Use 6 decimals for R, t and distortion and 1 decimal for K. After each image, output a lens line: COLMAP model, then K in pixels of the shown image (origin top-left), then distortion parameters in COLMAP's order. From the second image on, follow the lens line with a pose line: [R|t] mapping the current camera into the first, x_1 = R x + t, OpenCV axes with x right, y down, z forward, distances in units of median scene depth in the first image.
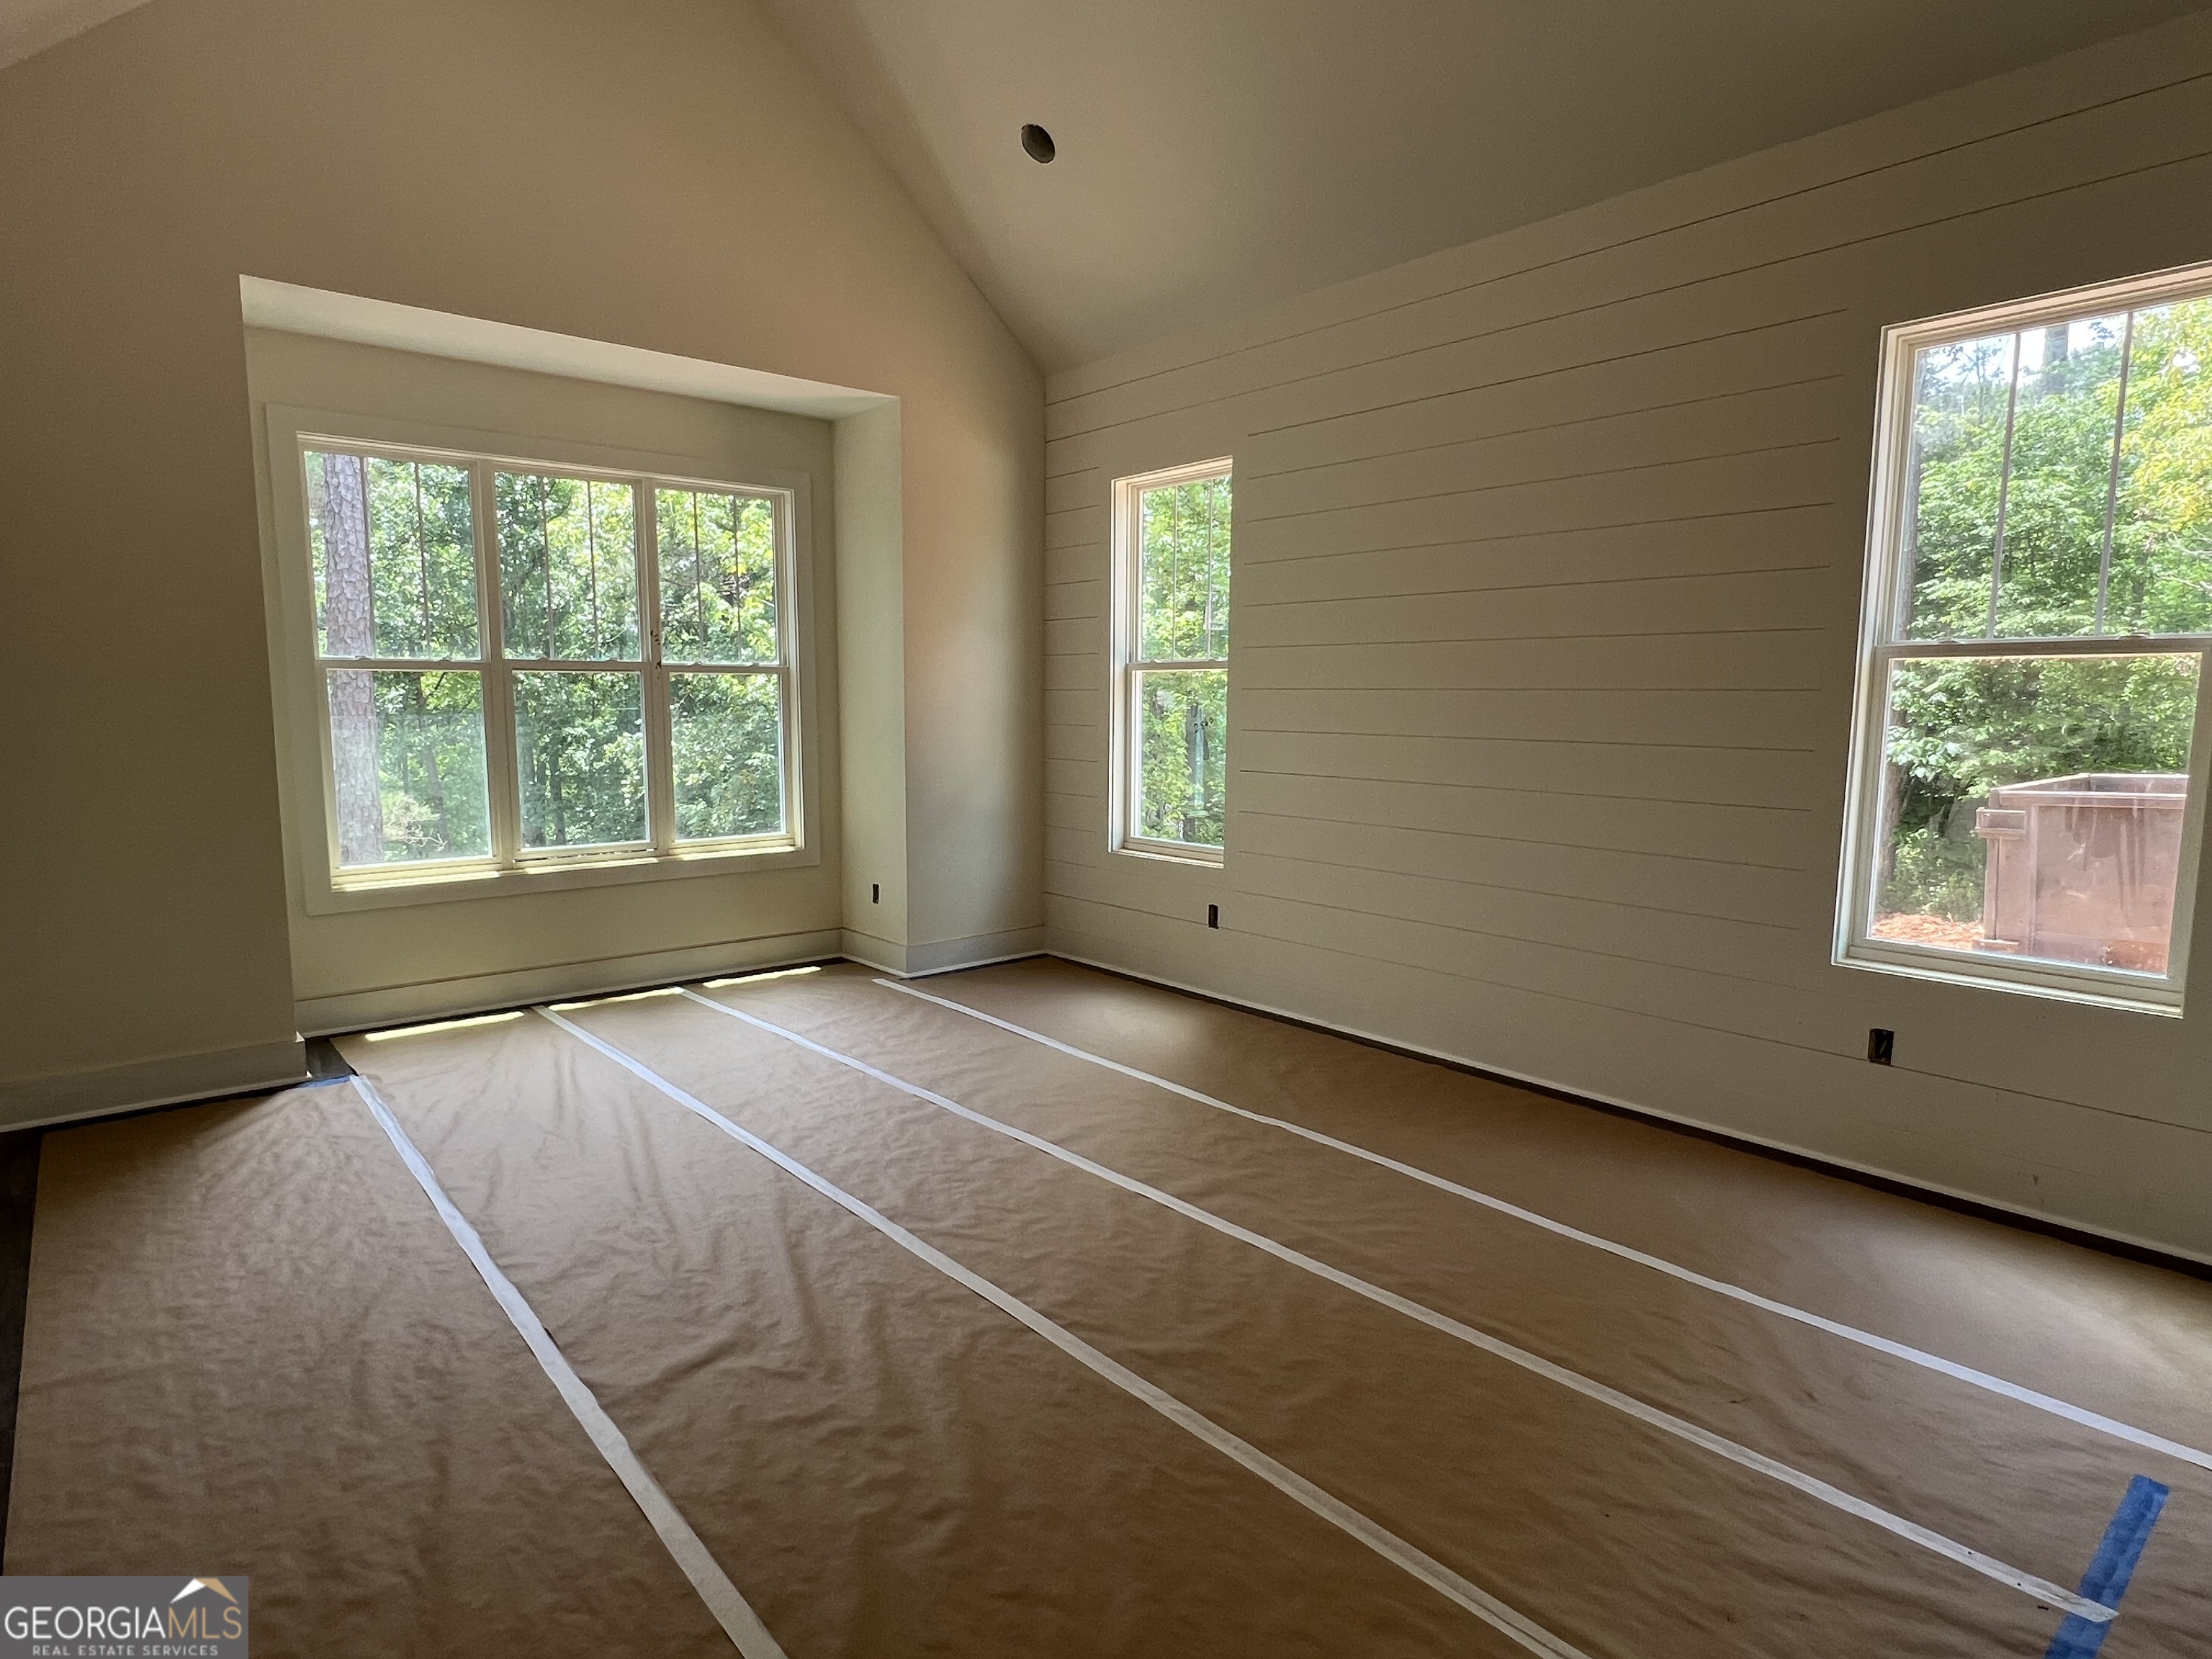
lens RADIAL K [[1234.6, 0, 1108.5], [0, 1234.6, 835.7], [0, 0, 1]] dist [-0.006467, 0.003845]
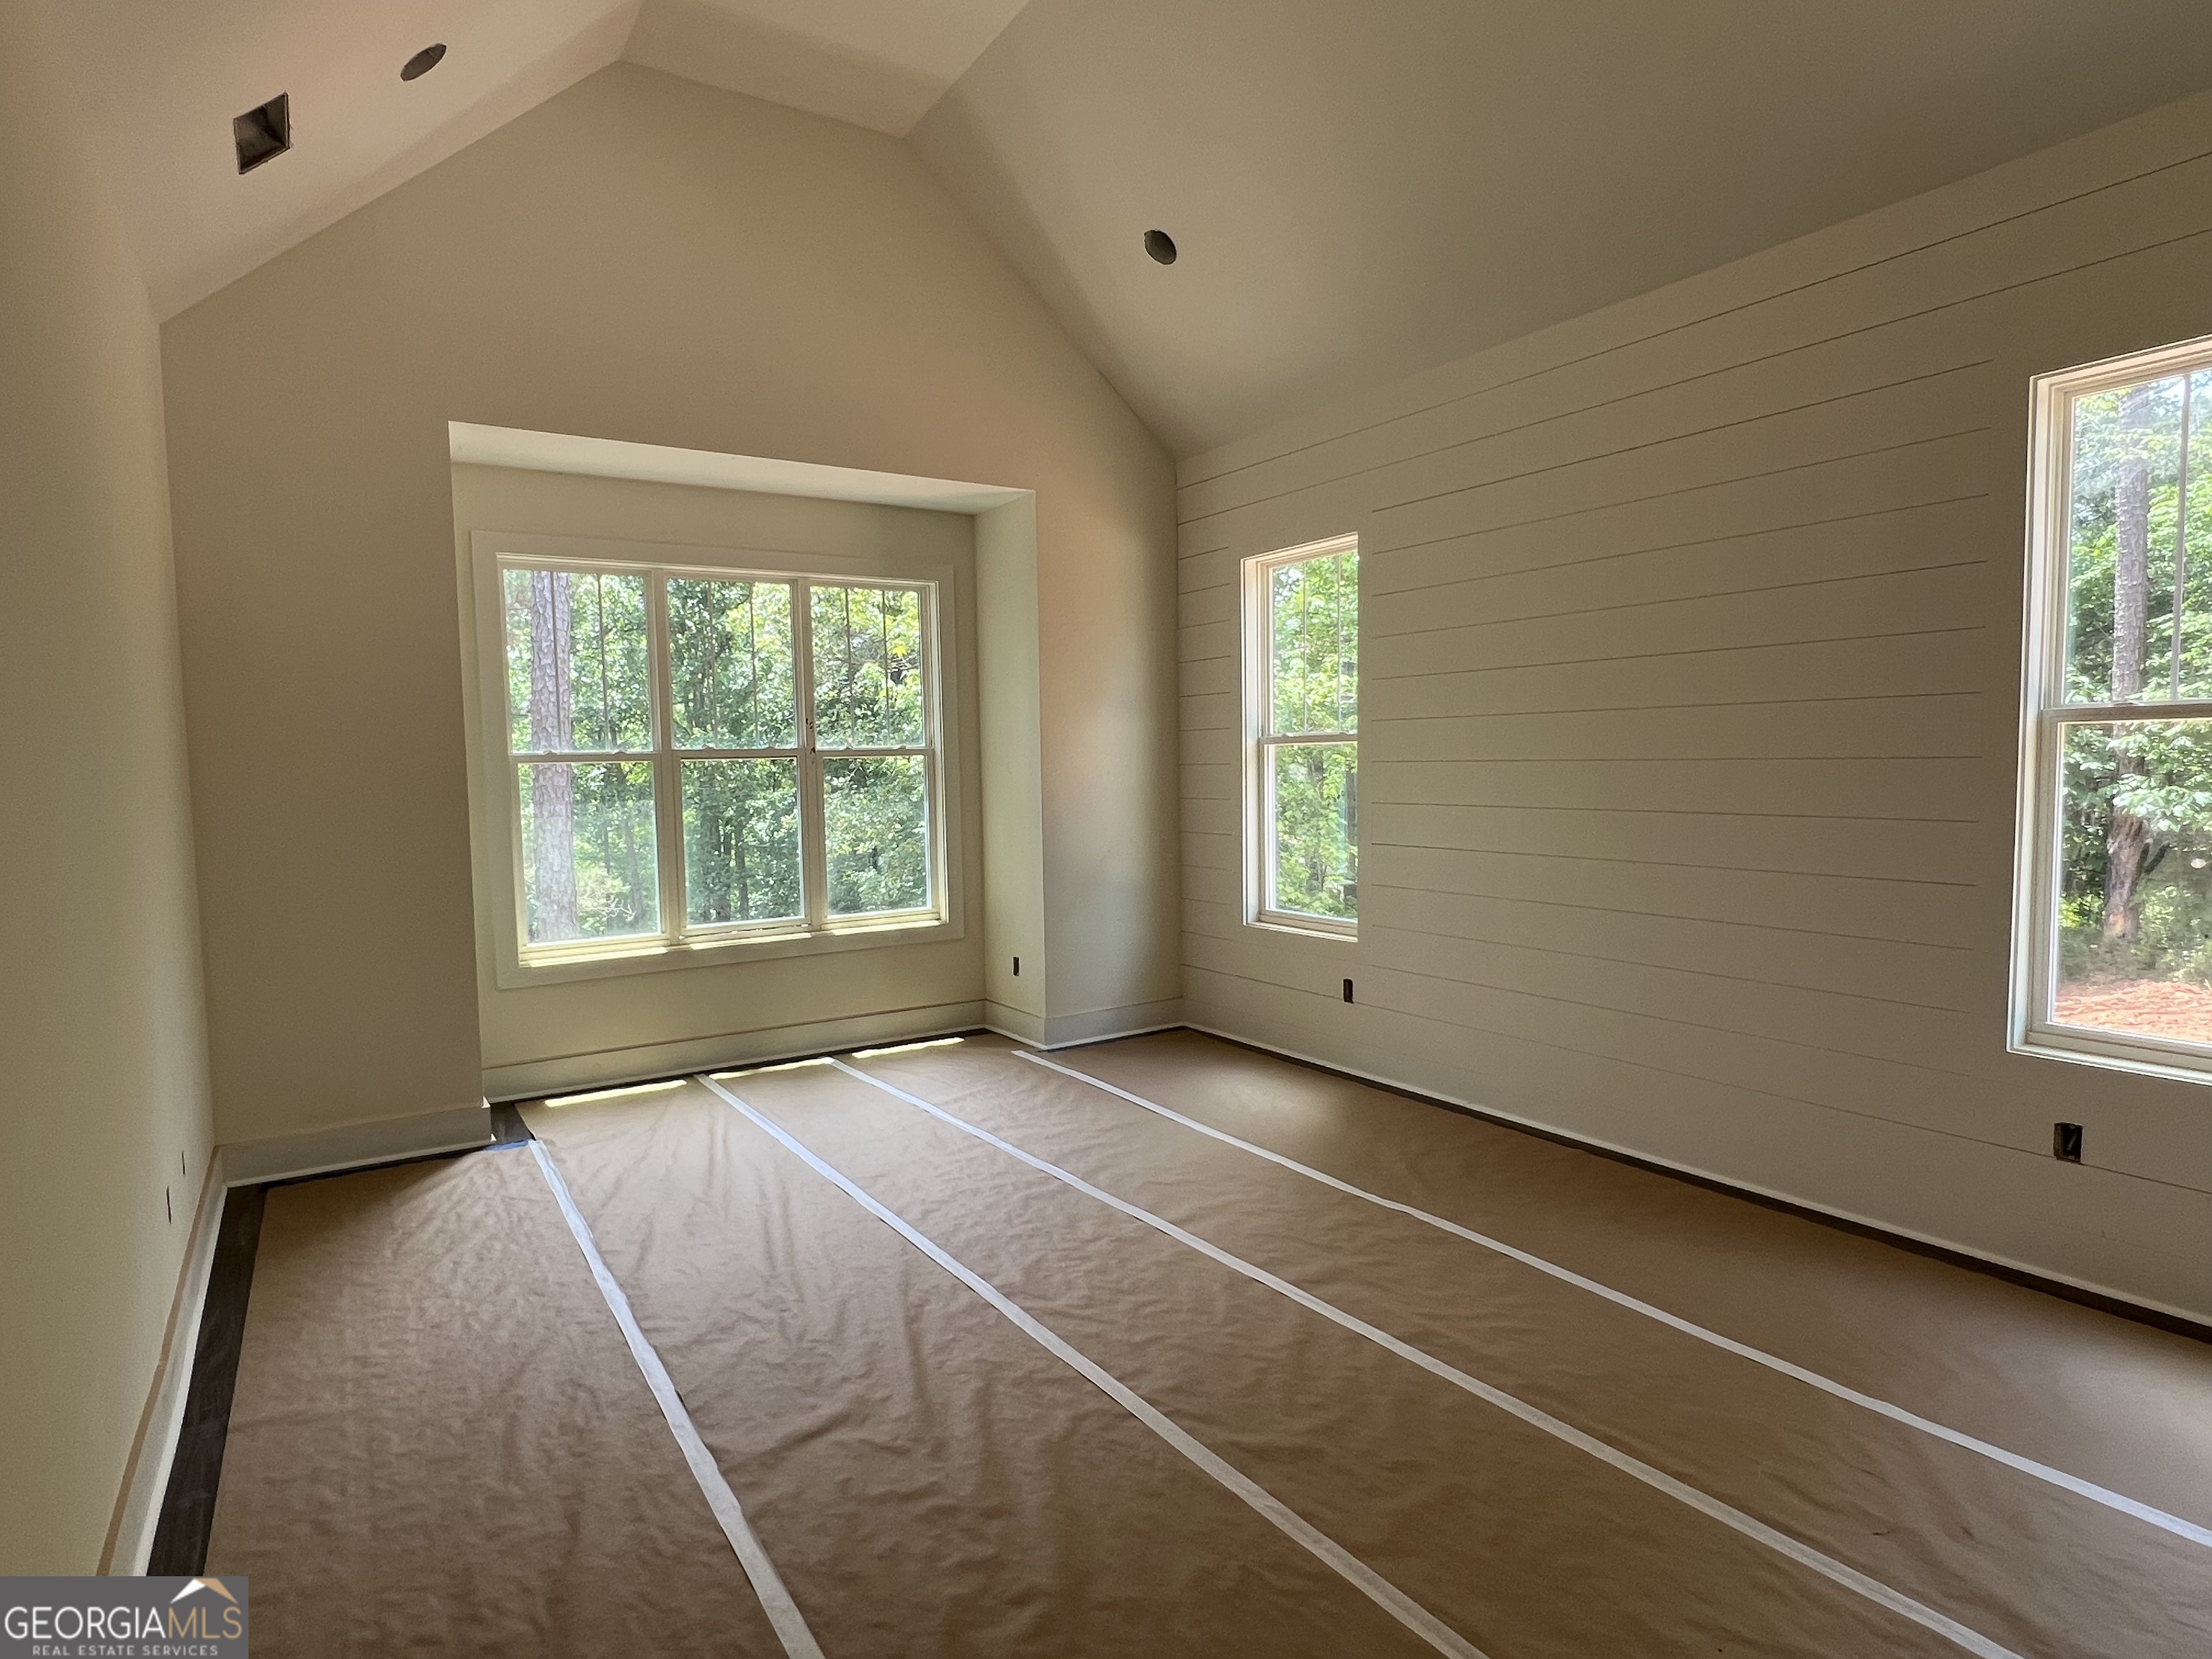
lens RADIAL K [[1234.6, 0, 1105.9], [0, 1234.6, 831.9], [0, 0, 1]] dist [-0.006467, 0.003845]
pose [[0.990684, -0.014311, -0.135430, 0.043707], [0.007178, 0.998568, -0.053013, -0.016840], [0.135995, 0.051546, 0.989368, -0.018530]]
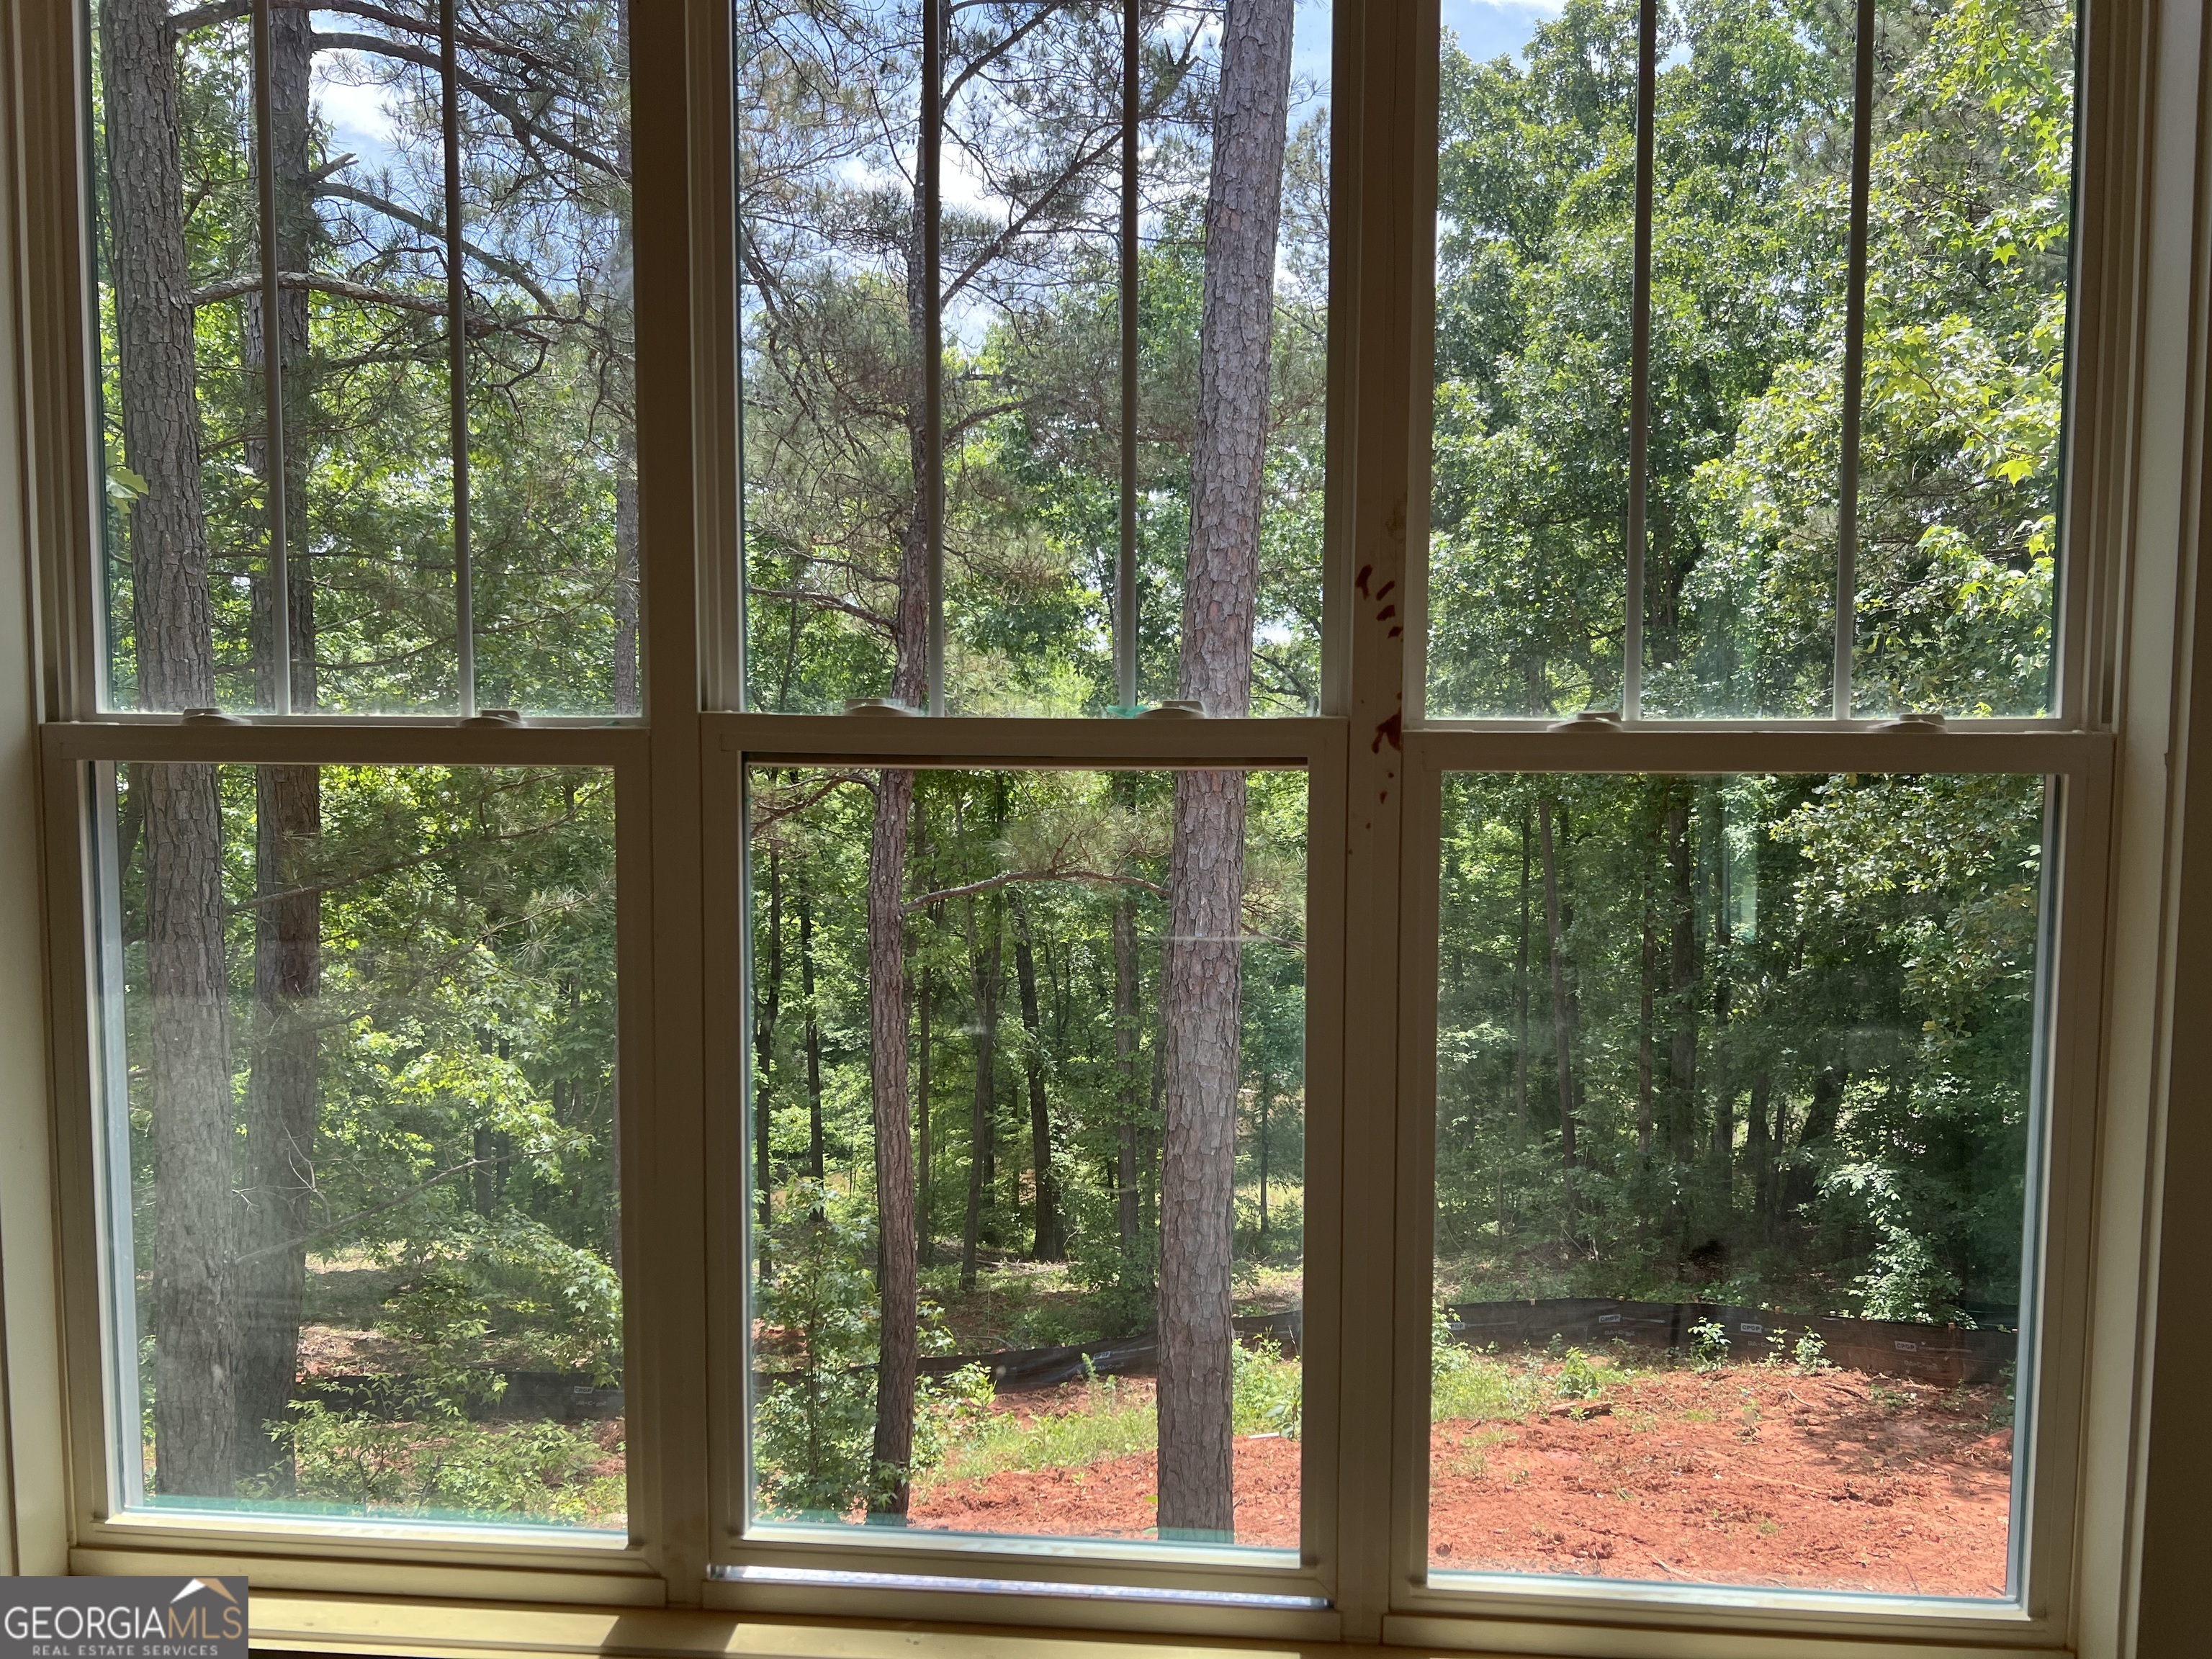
lens RADIAL K [[1635.3, 0, 1125.3], [0, 1635.3, 847.4], [0, 0, 1]] dist [0.048046, -0.043734]
pose [[0.700707, 0.059130, -0.710995, -0.322726], [-0.087037, 0.996201, -0.002929, -0.184009], [0.708120, 0.063935, 0.703191, 1.246742]]
